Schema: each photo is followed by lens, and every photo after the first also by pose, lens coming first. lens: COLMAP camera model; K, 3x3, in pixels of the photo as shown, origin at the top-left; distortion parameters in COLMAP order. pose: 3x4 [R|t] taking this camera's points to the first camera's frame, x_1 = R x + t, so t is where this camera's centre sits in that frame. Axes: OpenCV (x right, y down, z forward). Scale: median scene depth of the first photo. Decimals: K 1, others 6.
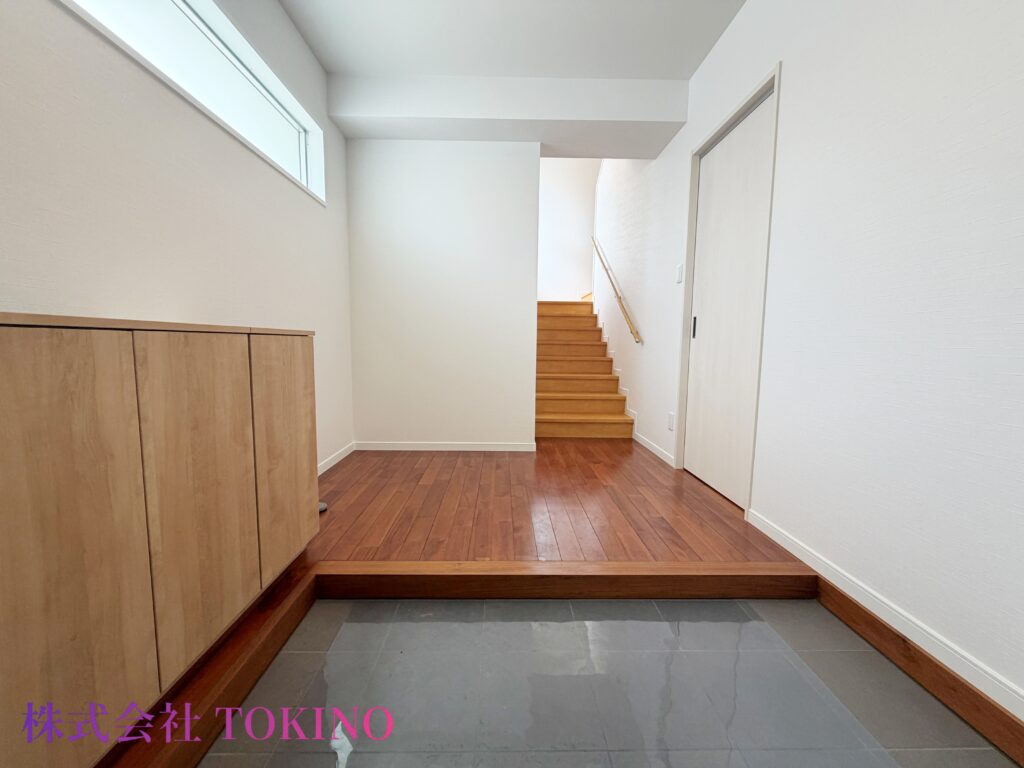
lens RADIAL K [[408.4, 0, 513.7], [0, 408.4, 384.2], [0, 0, 1]] dist [-0.000213, 0.000635]
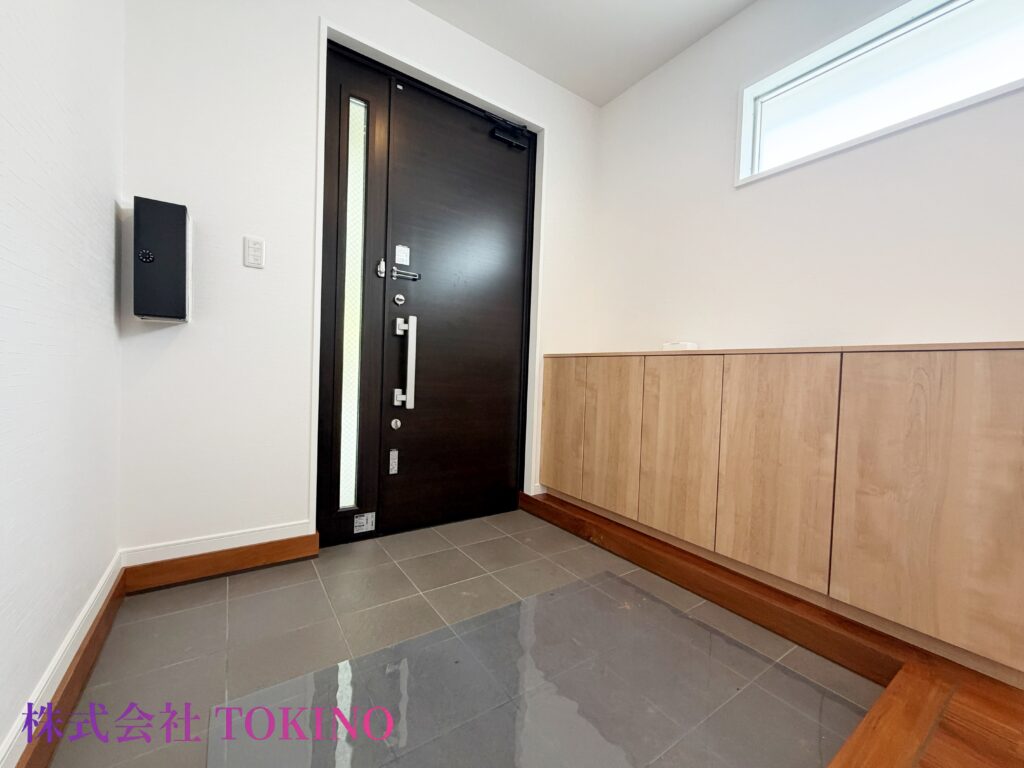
lens RADIAL K [[408.4, 0, 511.6], [0, 408.4, 382.8], [0, 0, 1]] dist [-0.000213, 0.000635]
pose [[-0.839250, -0.020980, -0.543341, 0.823529], [-0.093386, 0.989969, 0.106020, -0.090871], [0.535667, 0.139718, -0.832790, 1.739698]]
